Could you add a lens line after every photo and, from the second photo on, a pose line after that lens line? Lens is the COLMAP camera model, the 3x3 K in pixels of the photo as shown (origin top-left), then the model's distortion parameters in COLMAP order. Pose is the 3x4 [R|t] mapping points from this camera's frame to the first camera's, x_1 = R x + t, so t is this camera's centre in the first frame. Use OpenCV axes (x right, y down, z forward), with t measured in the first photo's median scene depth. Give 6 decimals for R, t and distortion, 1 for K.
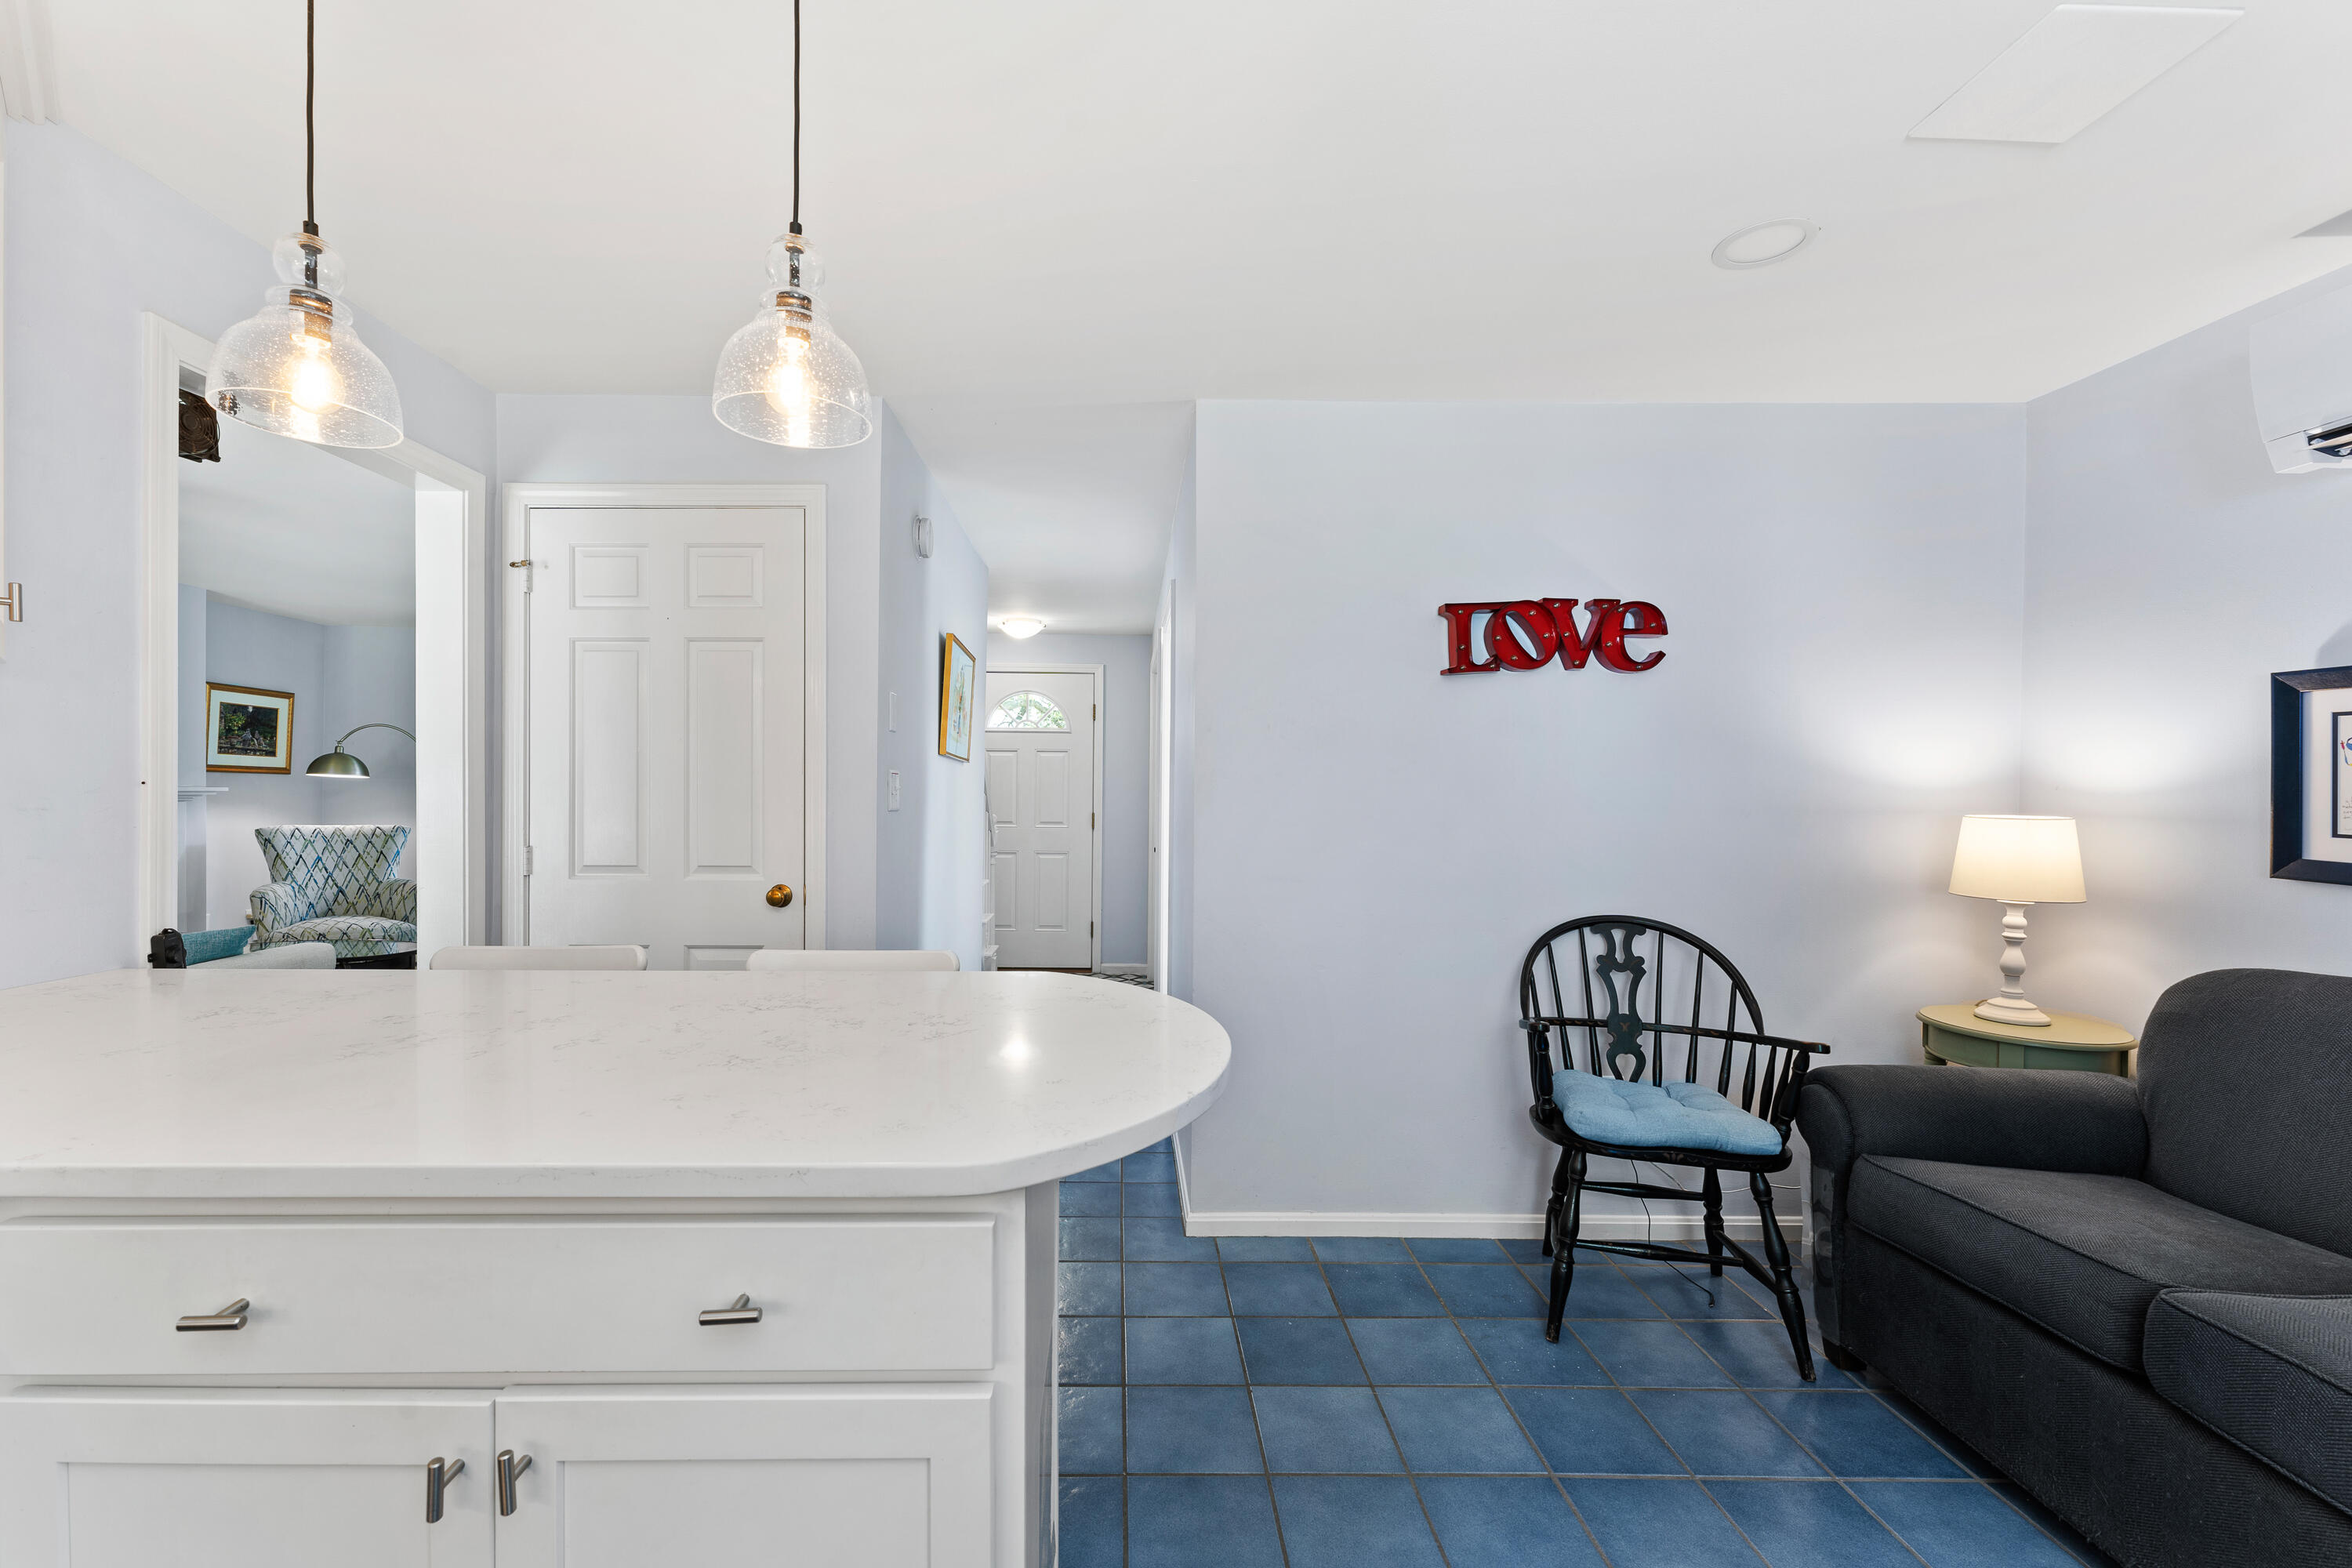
lens RADIAL K [[957.3, 0, 1128.5], [0, 957.3, 798.4], [0, 0, 1]] dist [0.000694, 0.000213]
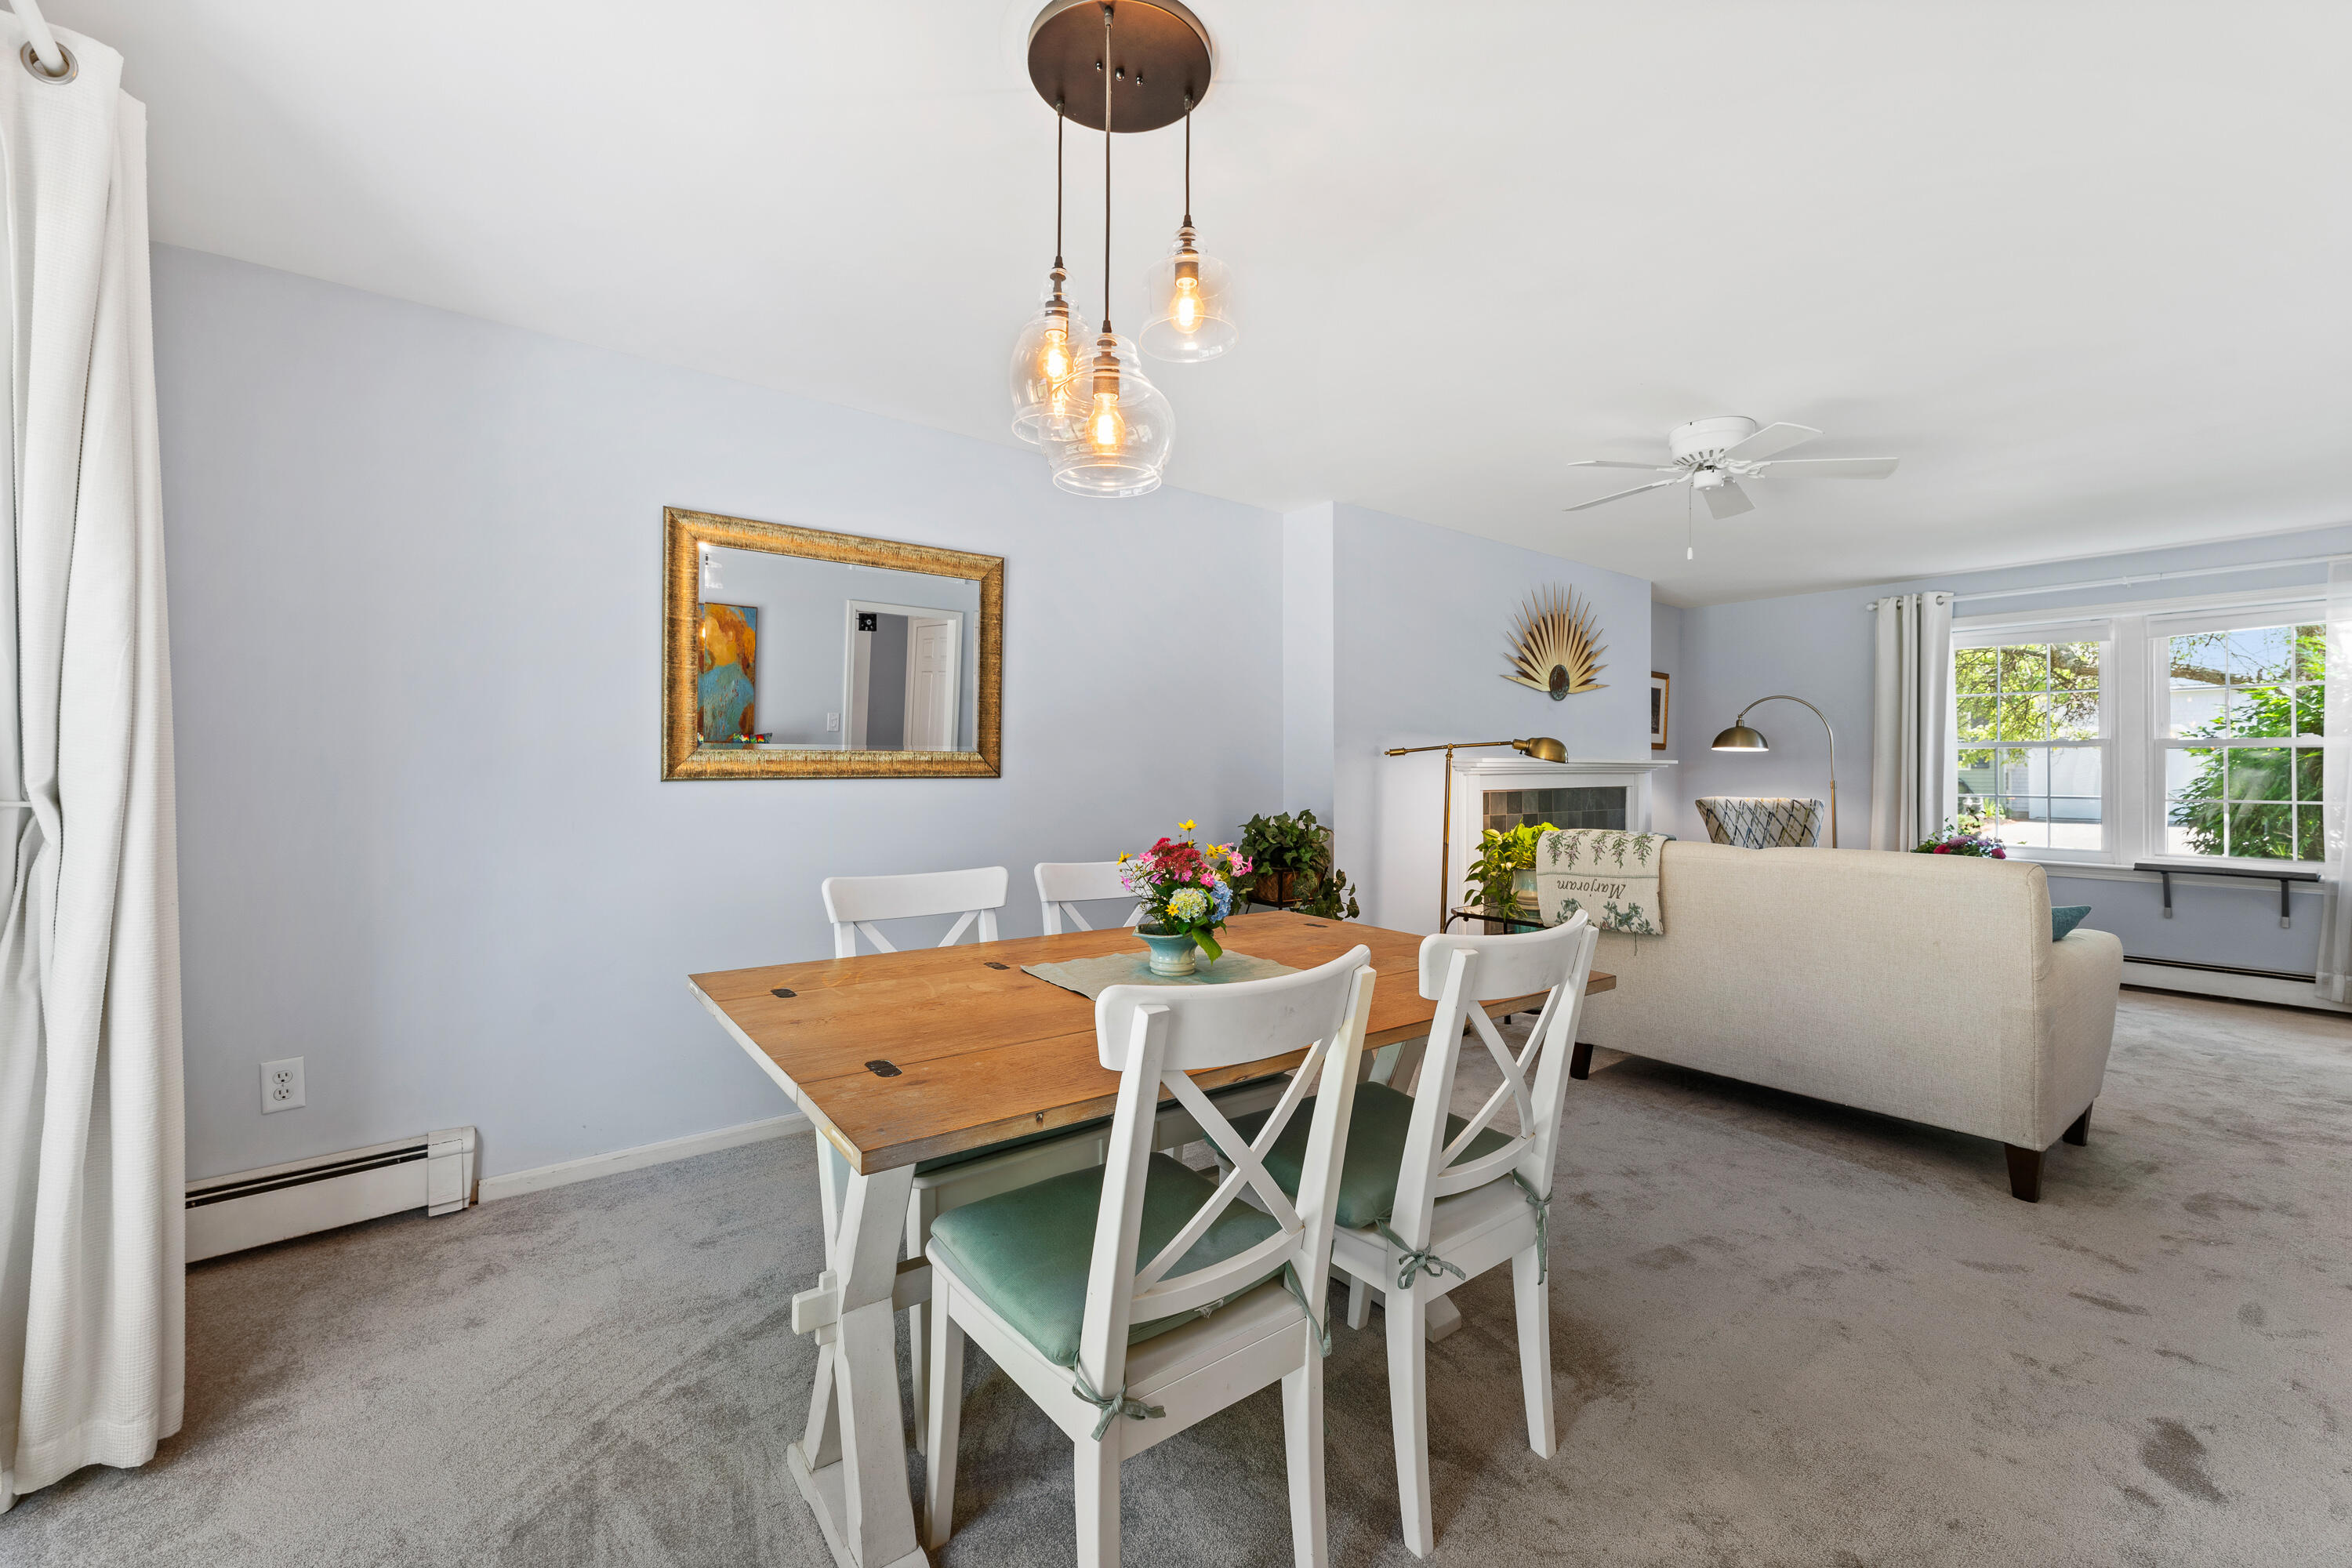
lens RADIAL K [[981.8, 0, 1144.3], [0, 981.8, 752.8], [0, 0, 1]] dist [-0.005139, 0.000050]
pose [[0.618805, -0.018549, -0.785326, -0.421084], [-0.004203, 0.999629, -0.026922, 0.011599], [0.785533, 0.019960, 0.618497, -0.146402]]
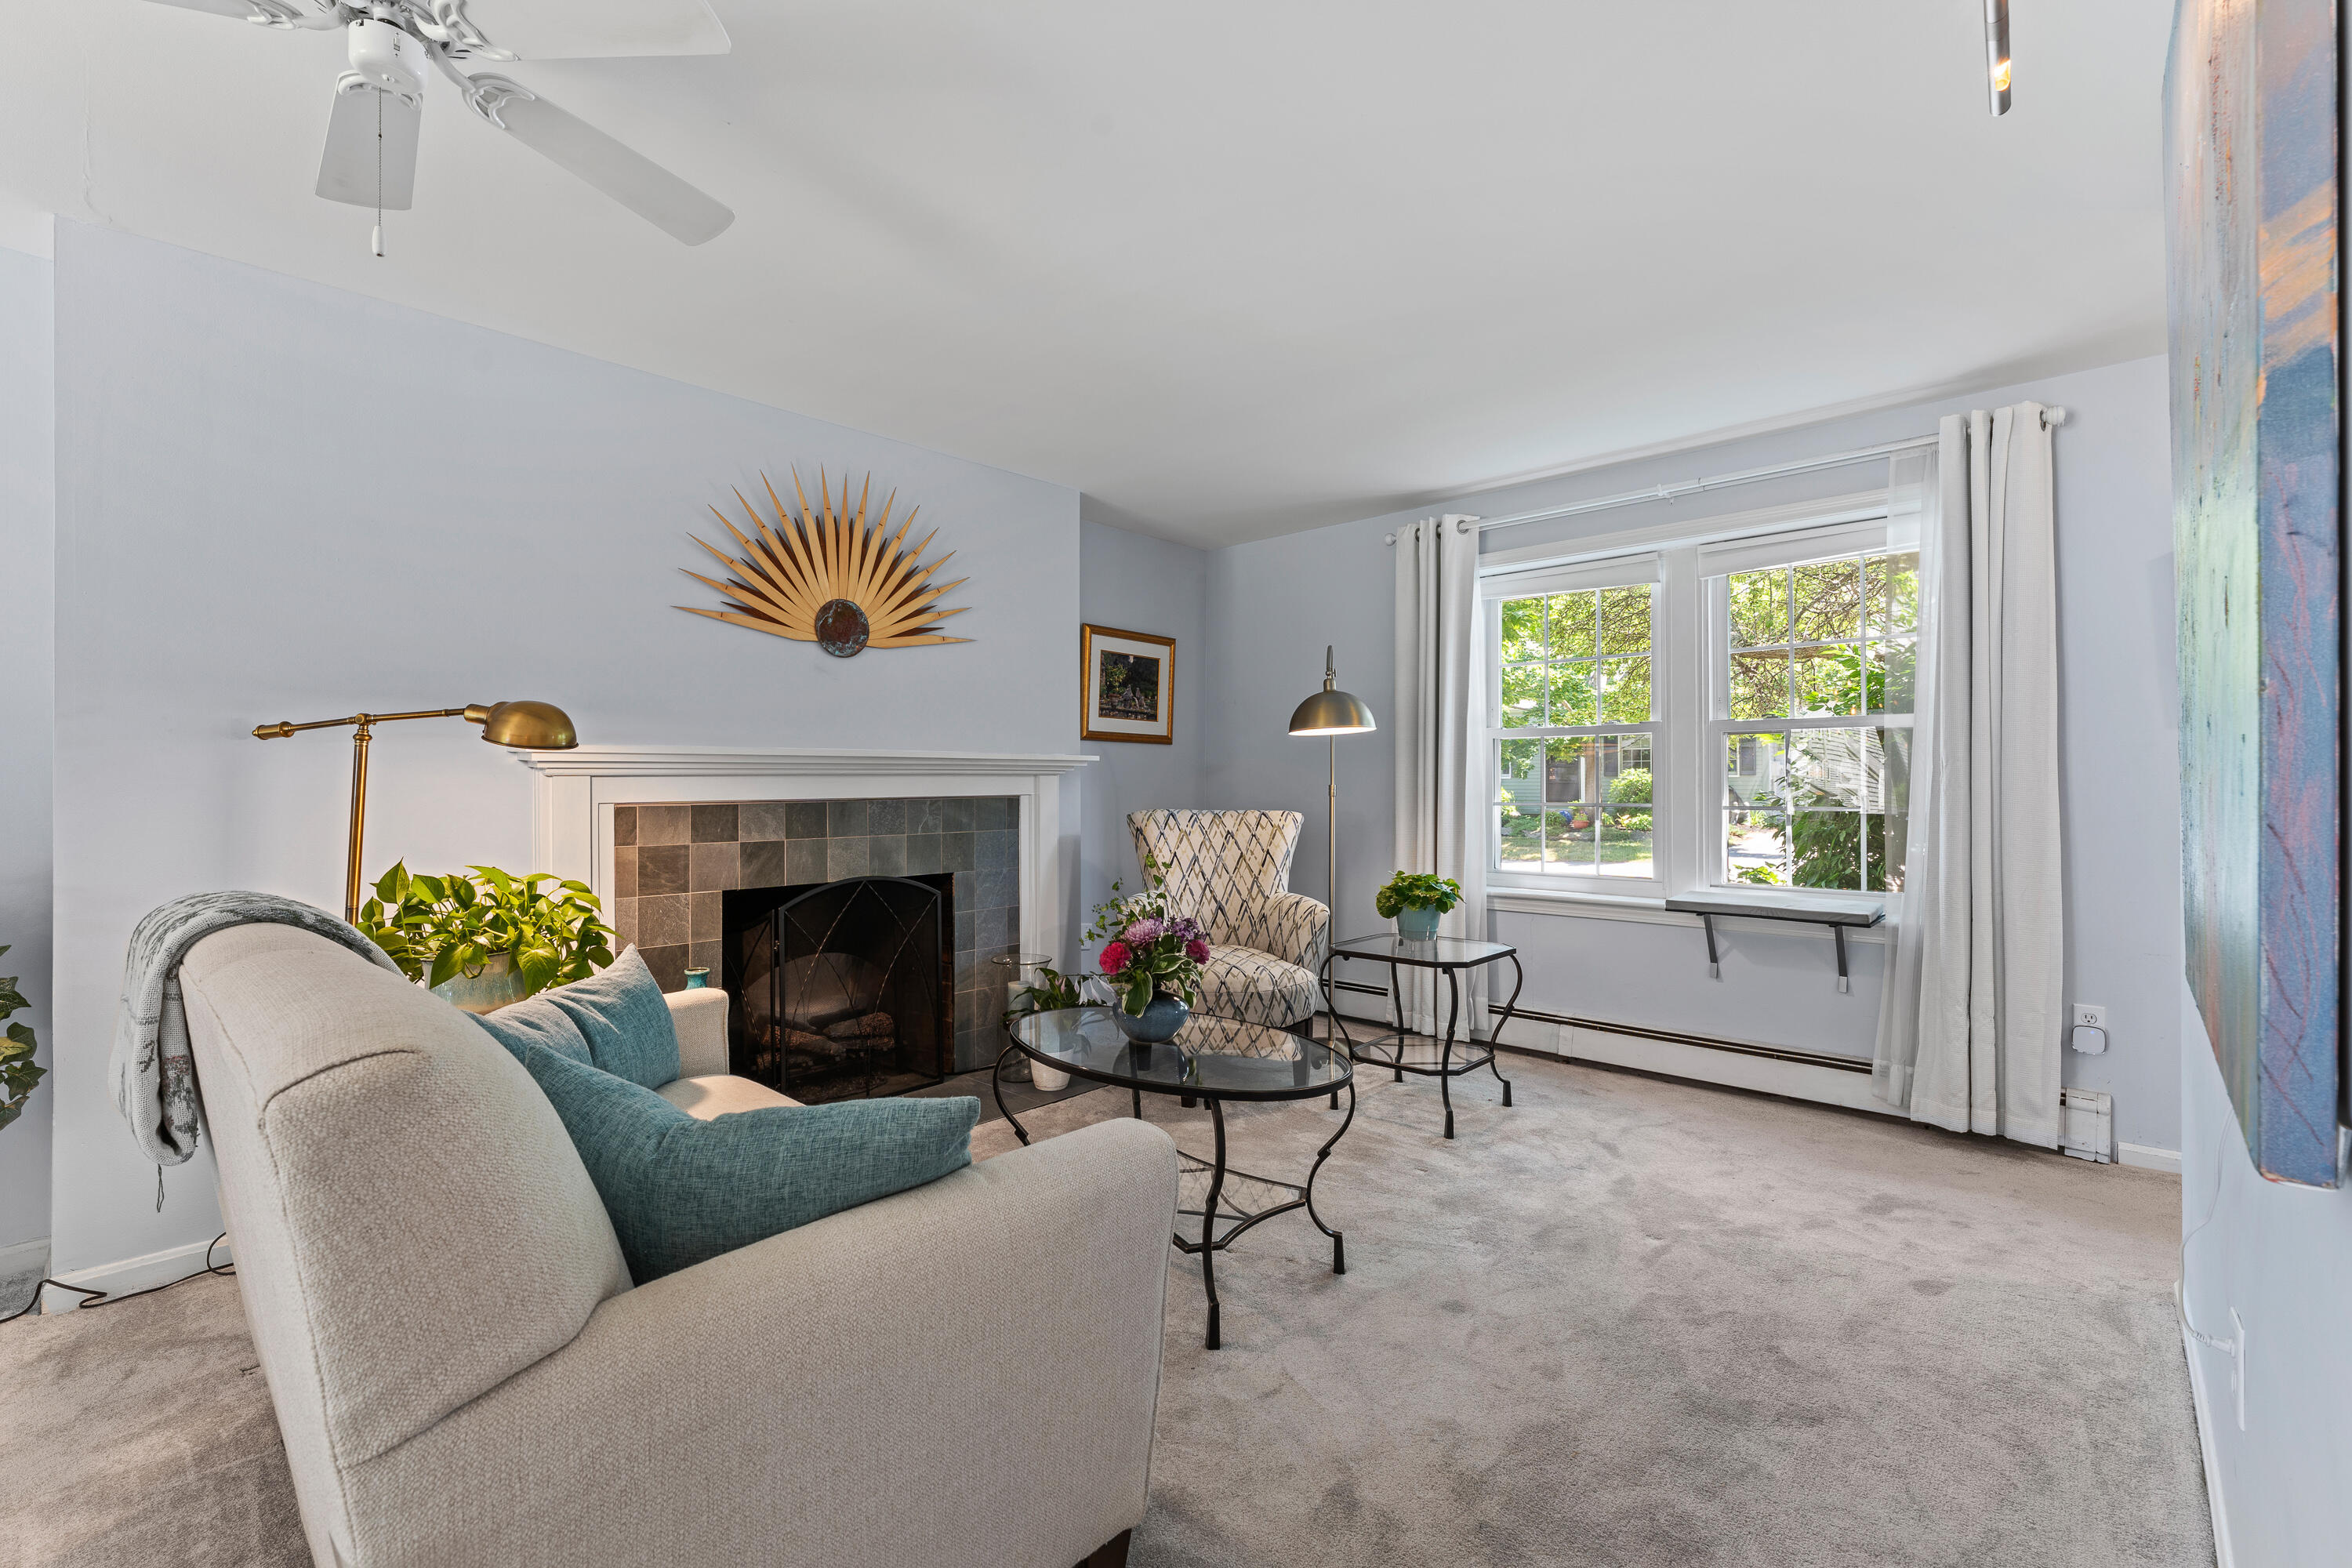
lens RADIAL K [[1035.1, 0, 1174.8], [0, 1035.1, 782.1], [0, 0, 1]] dist [-0.014759, 0.000005]
pose [[0.732867, -0.012649, -0.680255, -0.348511], [0.004609, 0.999897, -0.013627, 0.017951], [0.680357, 0.006851, 0.732849, 0.442875]]
